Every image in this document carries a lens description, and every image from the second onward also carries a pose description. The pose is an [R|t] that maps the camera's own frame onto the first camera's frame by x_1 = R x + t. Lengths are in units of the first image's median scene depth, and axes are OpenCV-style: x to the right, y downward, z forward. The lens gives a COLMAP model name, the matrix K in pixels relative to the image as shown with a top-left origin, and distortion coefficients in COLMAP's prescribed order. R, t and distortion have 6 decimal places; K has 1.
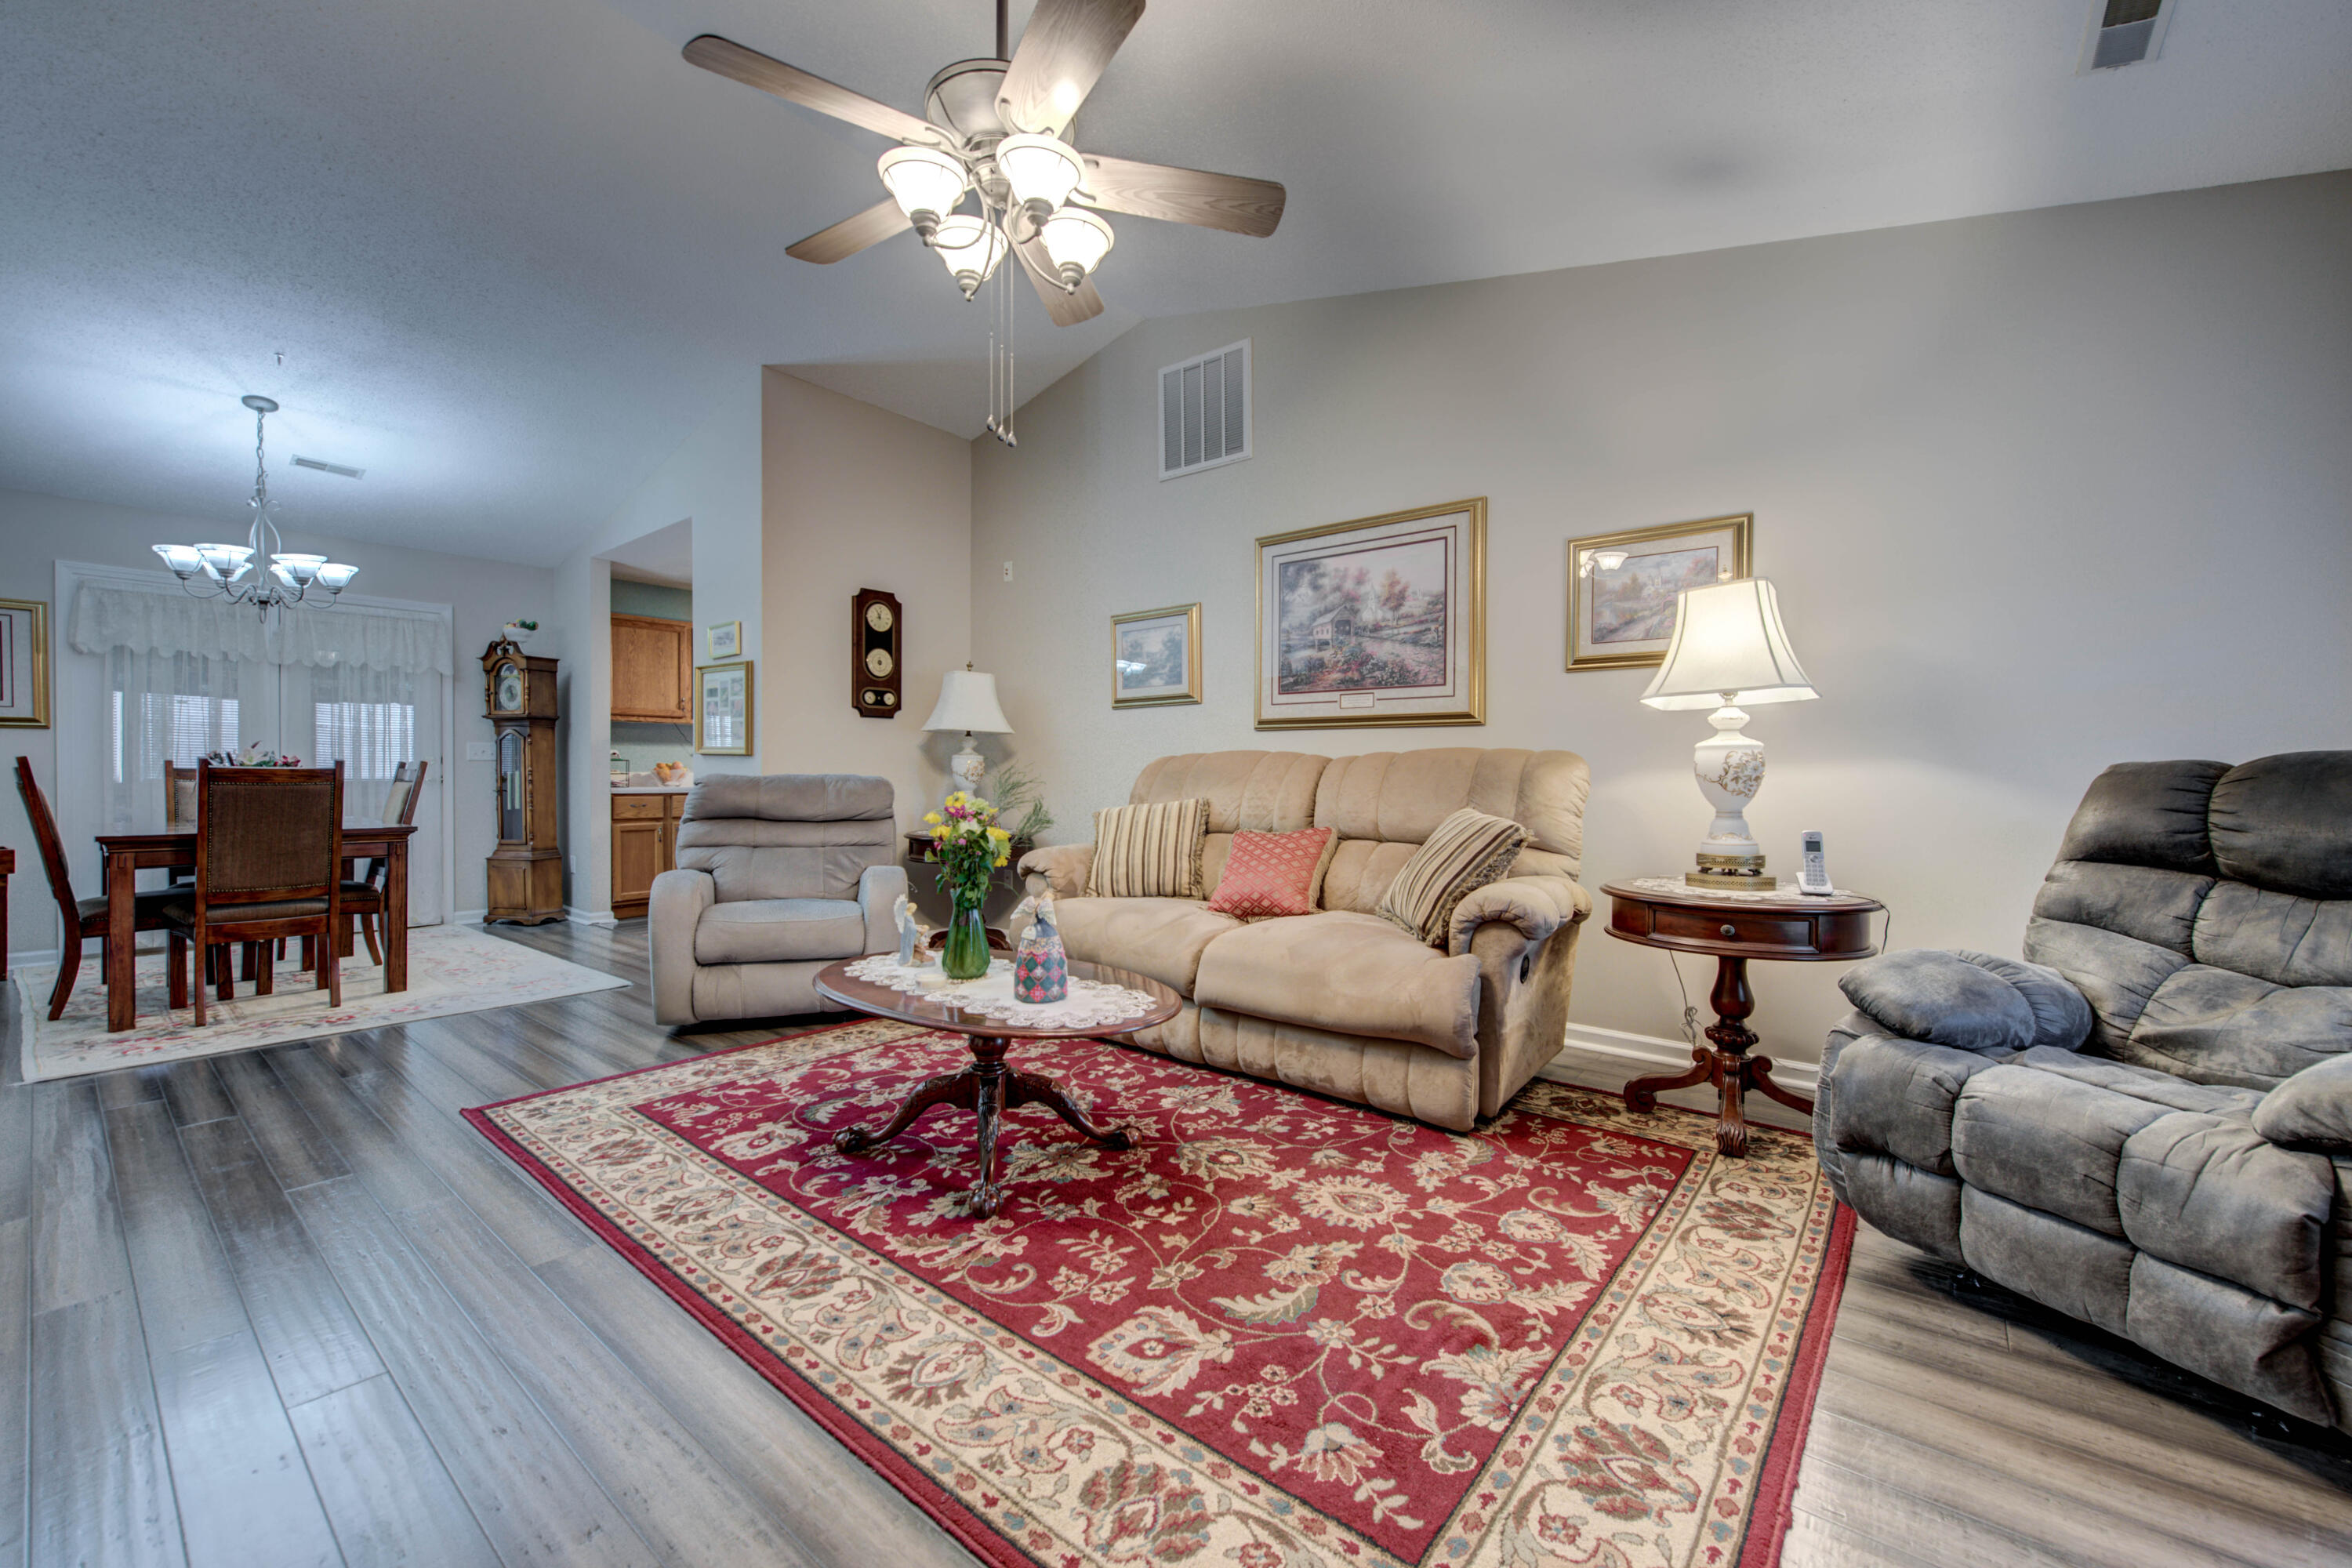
lens RADIAL K [[917.8, 0, 1191.2], [0, 917.8, 777.4], [0, 0, 1]] dist [-0.001361, -0.000340]
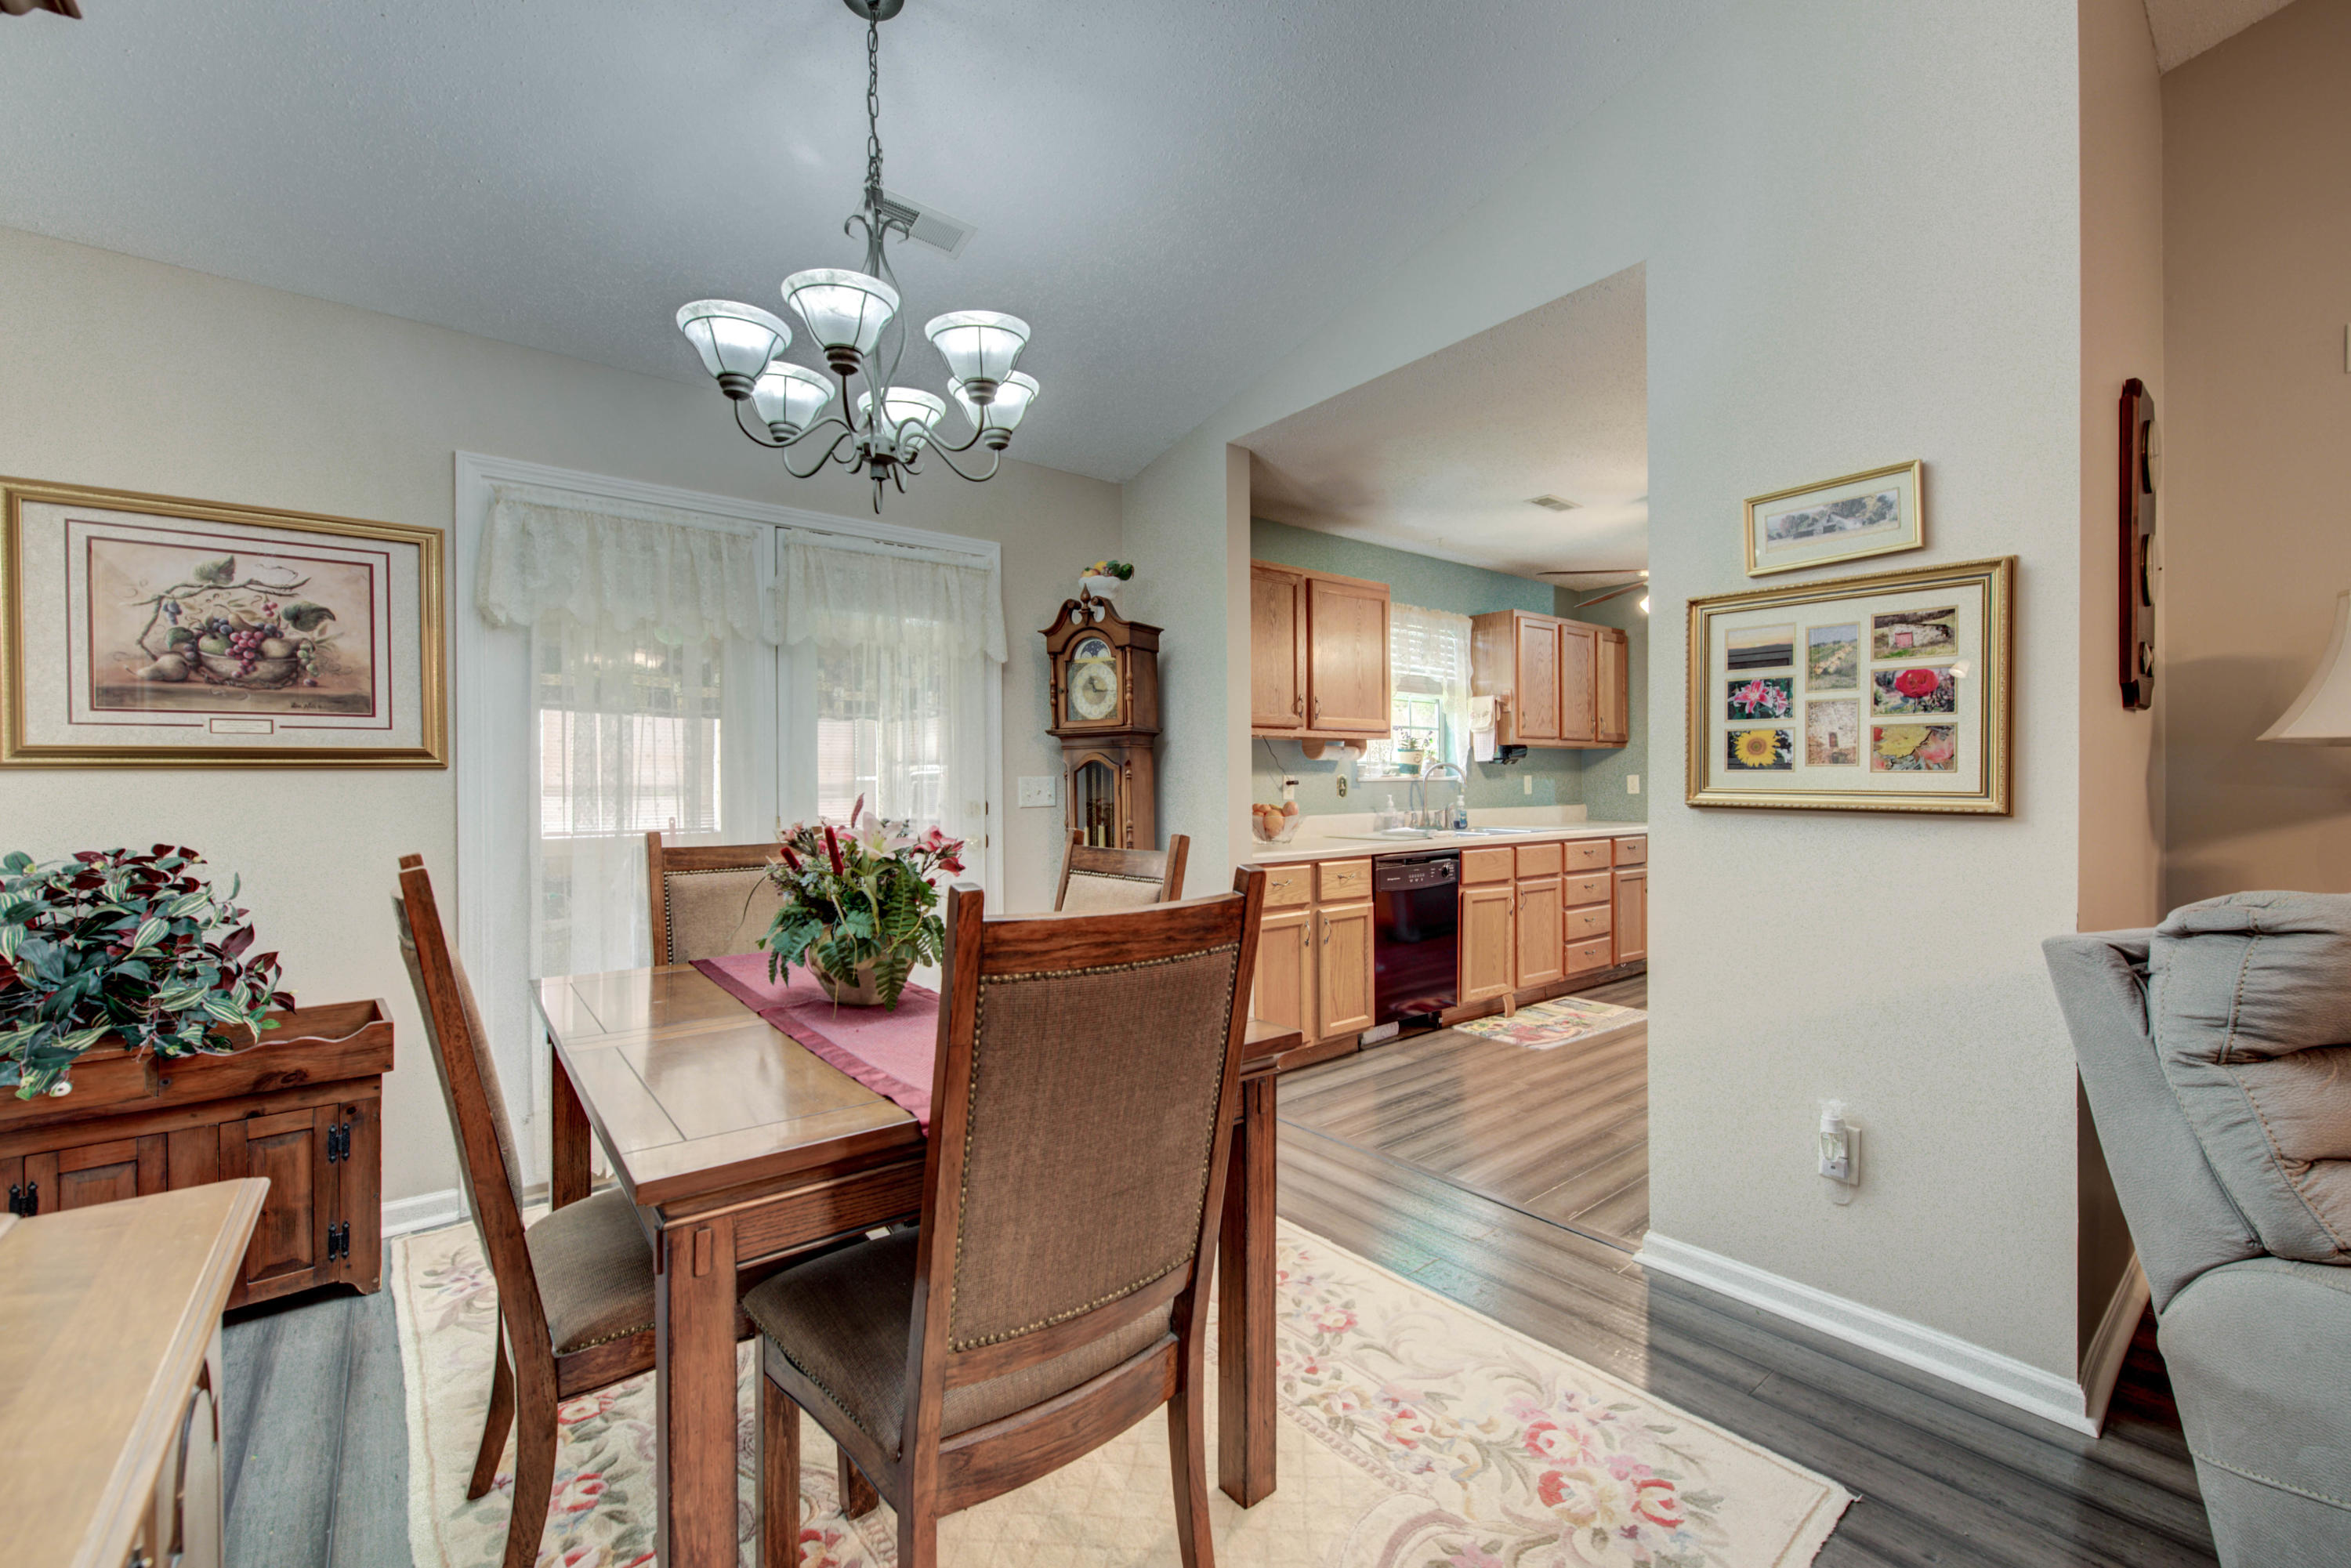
lens RADIAL K [[917.4, 0, 1178.4], [0, 917.4, 776.6], [0, 0, 1]] dist [-0.001361, -0.000340]
pose [[0.979483, -0.012365, -0.201145, -0.578553], [0.010200, 0.999878, -0.011793, -0.030156], [0.201266, 0.009500, 0.979491, 0.450293]]
